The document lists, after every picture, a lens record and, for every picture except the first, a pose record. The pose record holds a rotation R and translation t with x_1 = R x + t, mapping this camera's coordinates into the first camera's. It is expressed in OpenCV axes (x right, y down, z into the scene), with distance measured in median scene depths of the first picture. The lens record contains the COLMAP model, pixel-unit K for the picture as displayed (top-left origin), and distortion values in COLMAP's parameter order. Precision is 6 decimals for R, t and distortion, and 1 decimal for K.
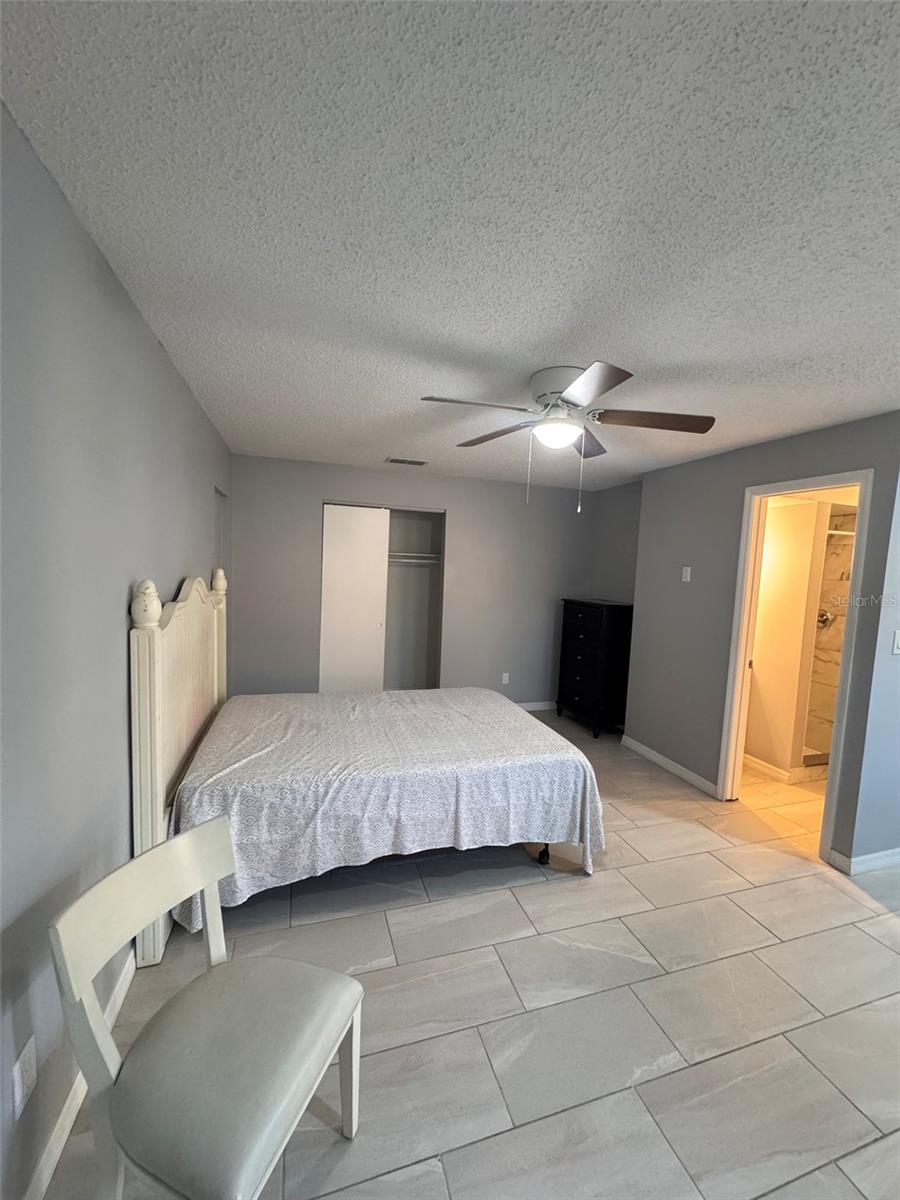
lens RADIAL K [[477.9, 0, 451.3], [0, 477.9, 600.1], [0, 0, 1]] dist [-0.000523, -0.000175]
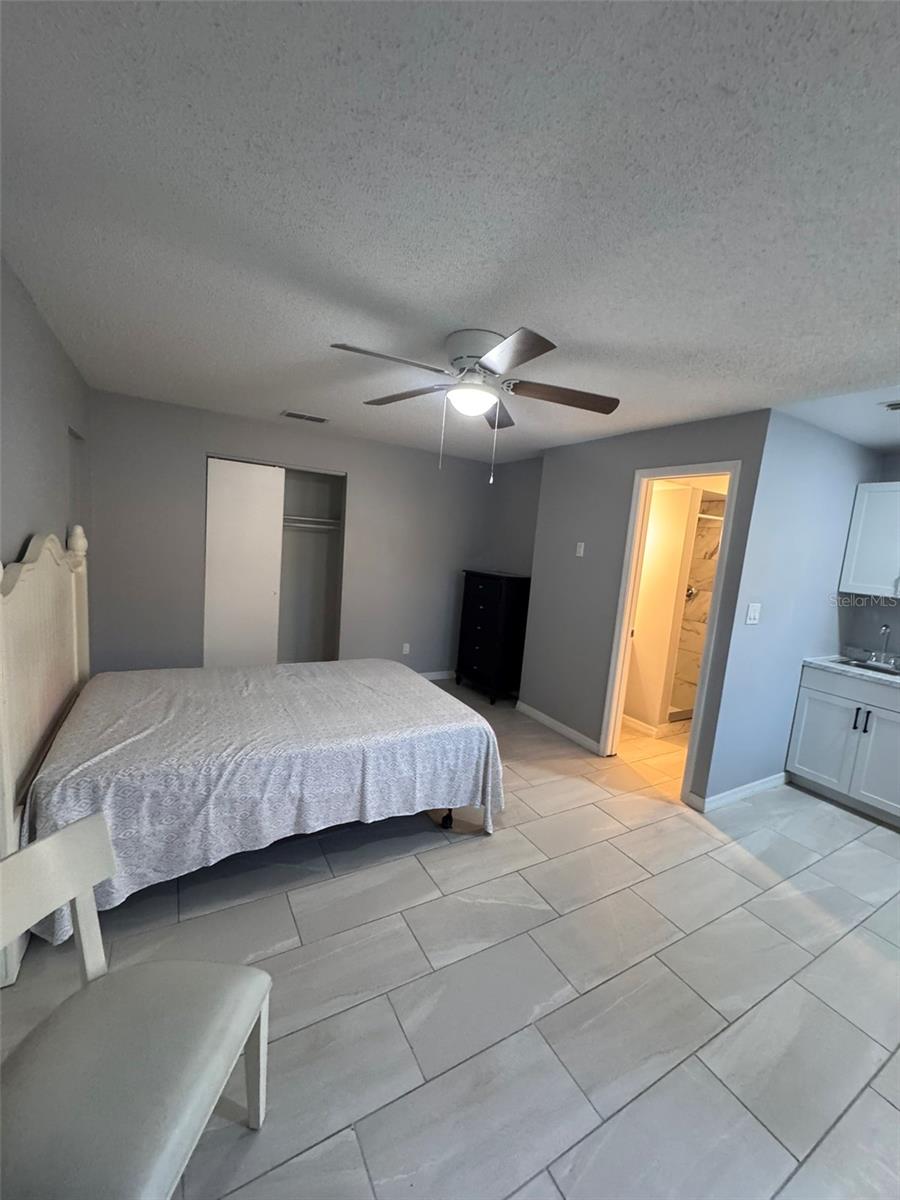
lens RADIAL K [[480.7, 0, 451.8], [0, 480.7, 600.0], [0, 0, 1]] dist [-0.001957, -0.000095]
pose [[0.976187, 0.009261, 0.216731, -0.025054], [-0.022718, 0.997959, 0.059679, 0.001270], [-0.215736, -0.063181, 0.974406, 0.023587]]
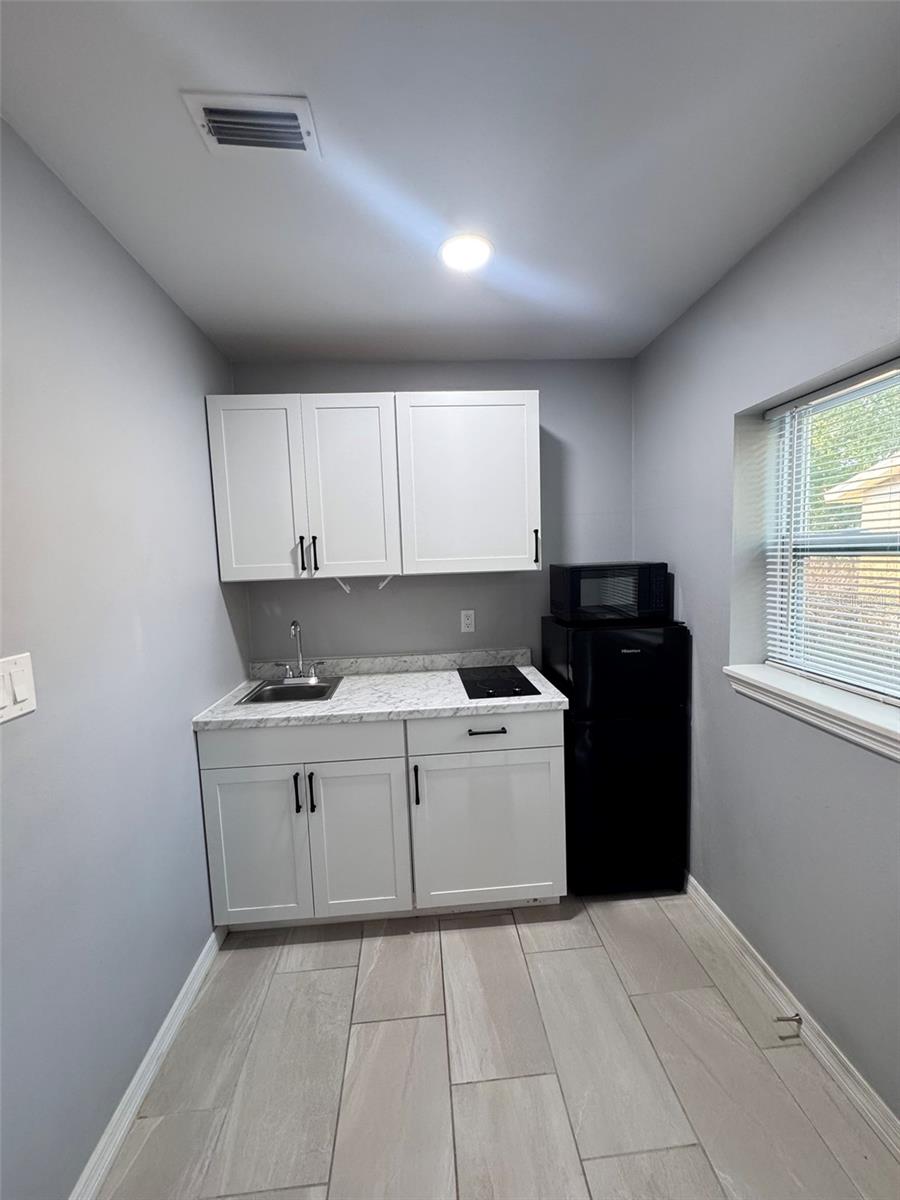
lens RADIAL K [[477.9, 0, 451.3], [0, 477.9, 600.1], [0, 0, 1]] dist [-0.000523, -0.000175]
pose [[0.227867, -0.144812, 0.962863, 0.672184], [0.120796, 0.985444, 0.119621, 0.014255], [-0.966170, 0.089053, 0.242043, 0.564310]]
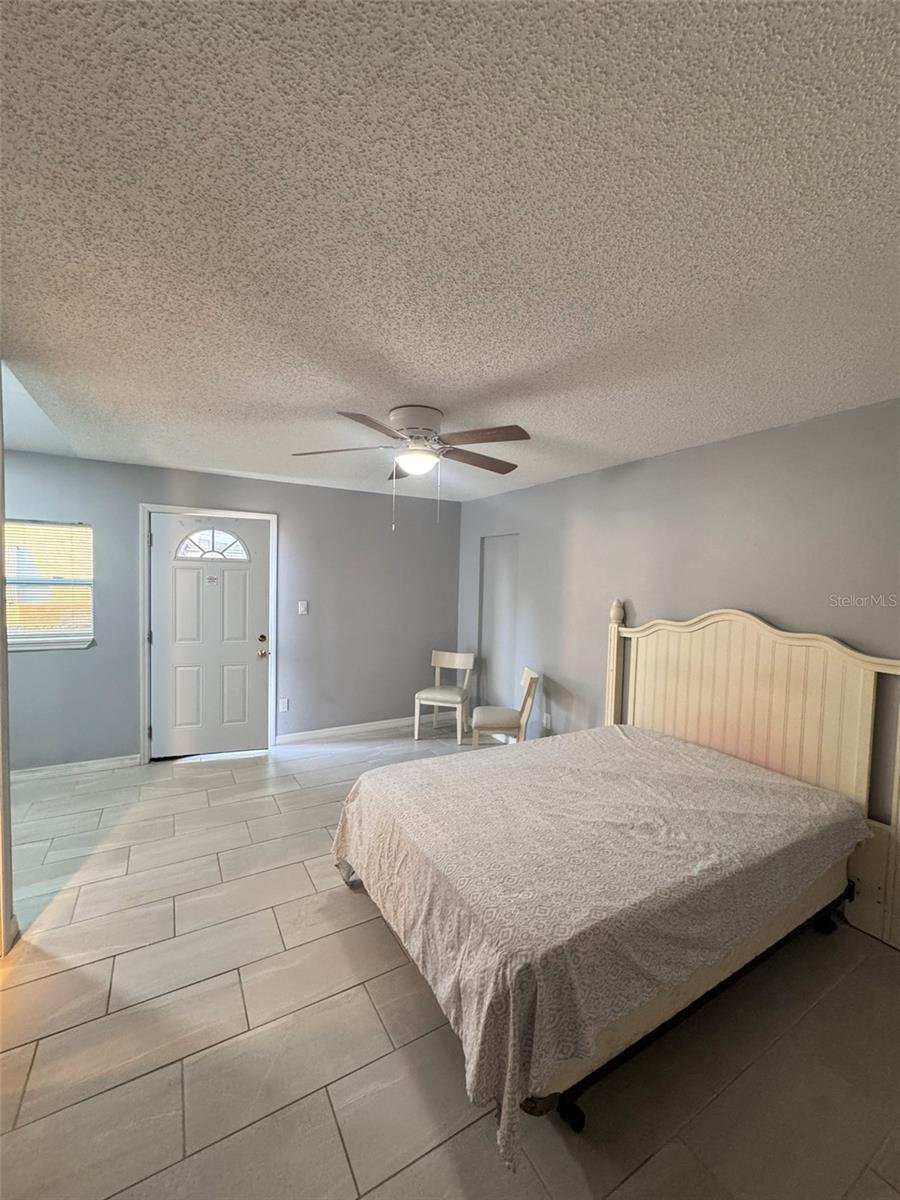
lens RADIAL K [[477.9, 0, 451.3], [0, 477.9, 600.1], [0, 0, 1]] dist [-0.000523, -0.000175]
pose [[-0.972555, -0.057269, -0.225515, 0.340823], [-0.083132, 0.990788, 0.106906, -0.134760], [0.217315, 0.122719, -0.968356, 1.934286]]
